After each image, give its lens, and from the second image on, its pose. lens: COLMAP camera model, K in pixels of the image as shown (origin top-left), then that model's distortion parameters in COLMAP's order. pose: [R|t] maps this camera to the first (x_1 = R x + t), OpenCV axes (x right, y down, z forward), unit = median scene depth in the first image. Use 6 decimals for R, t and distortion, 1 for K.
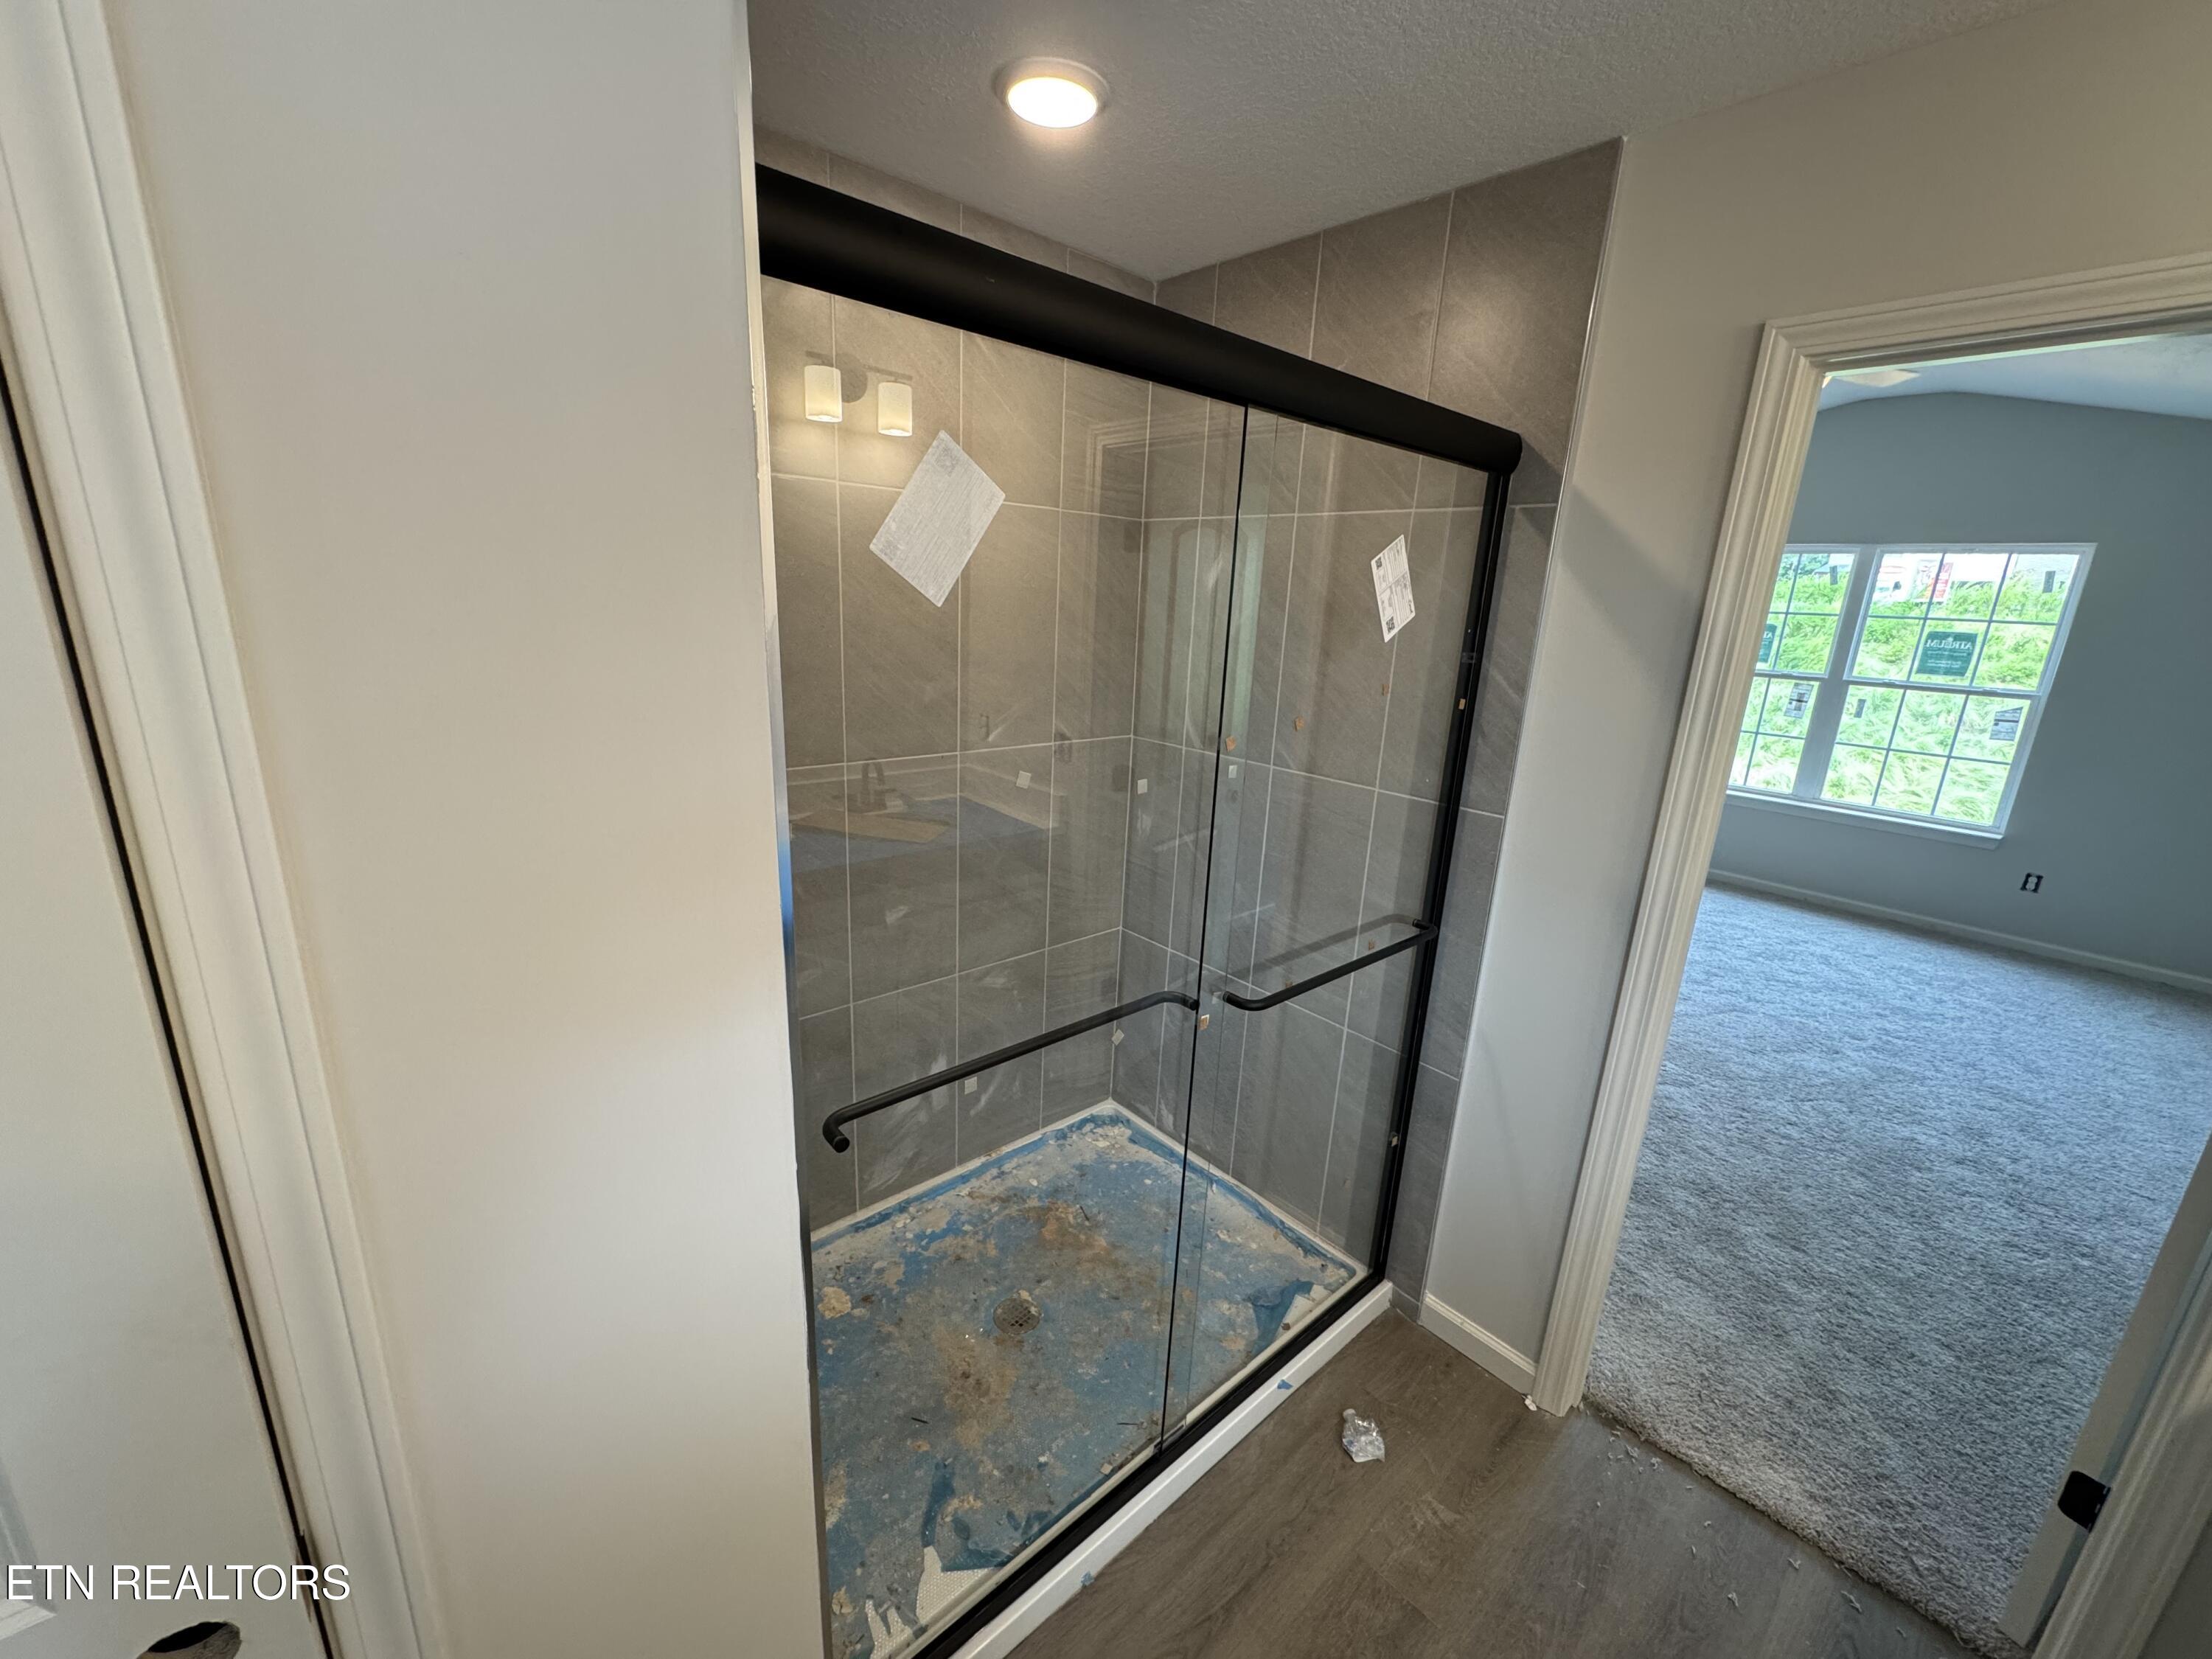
lens RADIAL K [[881.0, 0, 1106.0], [0, 881.0, 829.5], [0, 0, 1]] dist [0.000242, 0.000061]
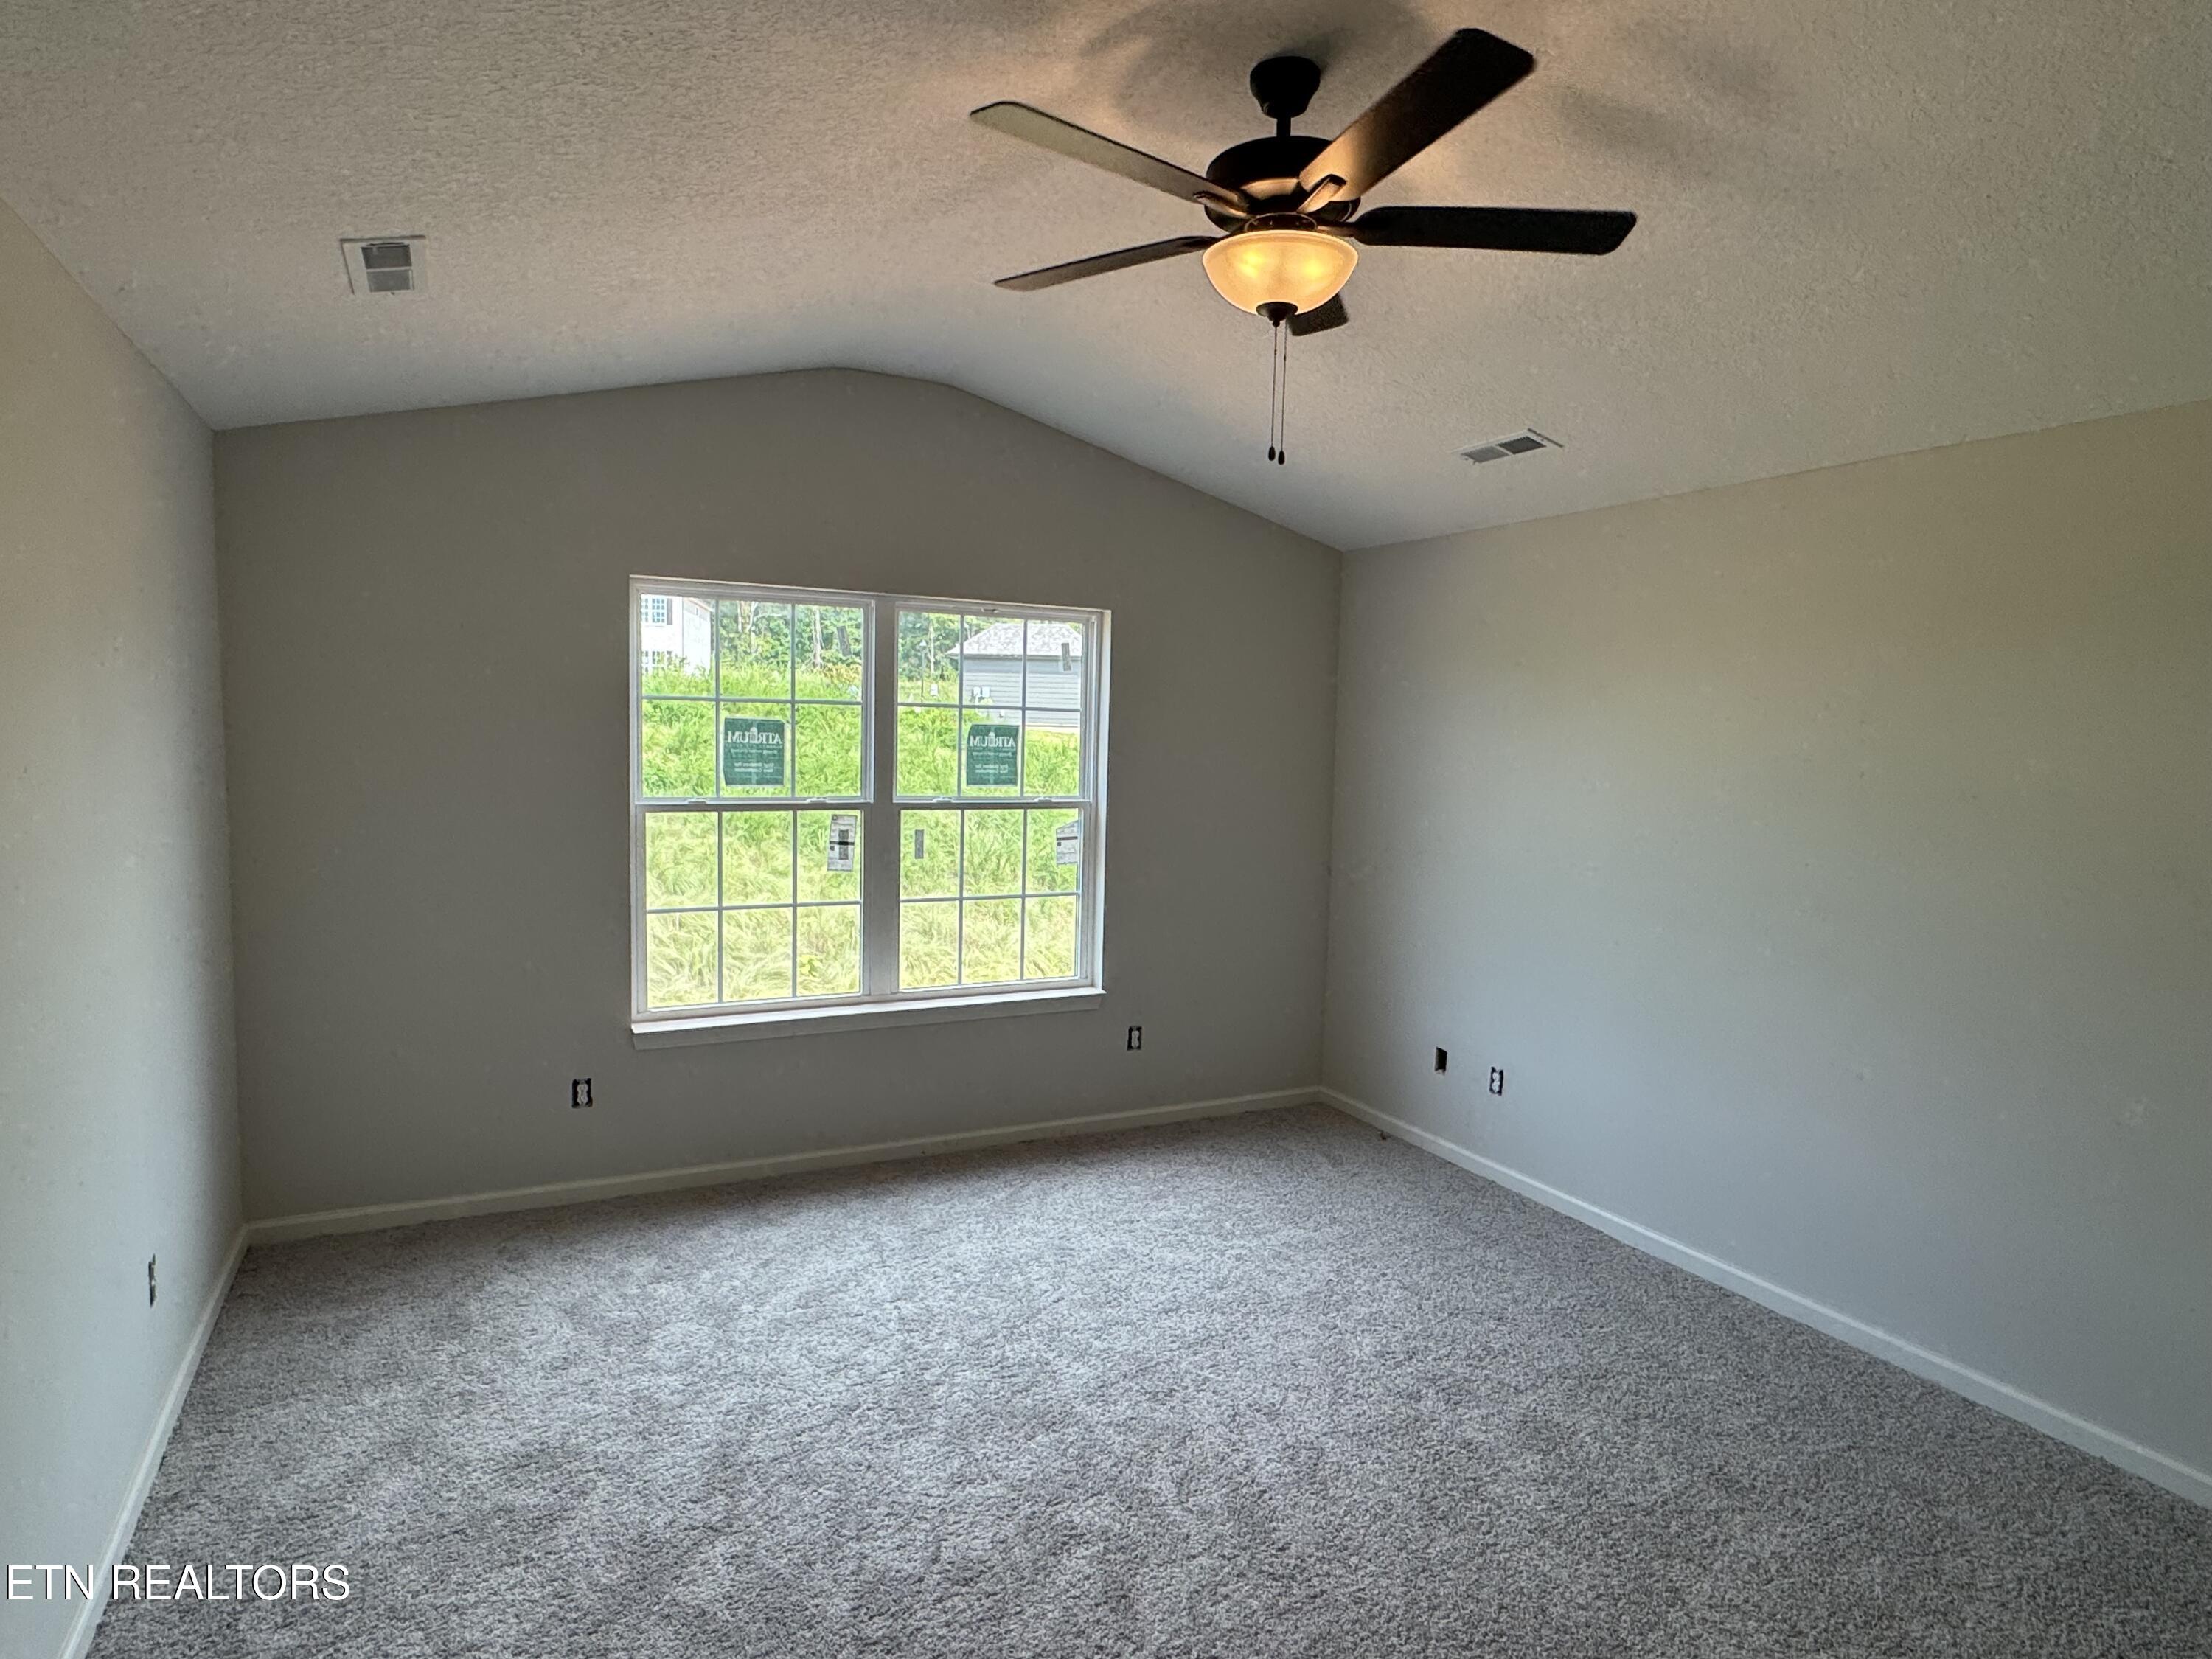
lens RADIAL K [[1256.4, 0, 1106.0], [0, 1256.4, 829.5], [0, 0, 1]] dist [-0.005636, -0.001539]
pose [[0.283155, -0.111305, 0.952594, 0.022000], [0.245045, 0.968672, 0.040345, -0.161901], [-0.927241, 0.222004, 0.301559, 0.634521]]
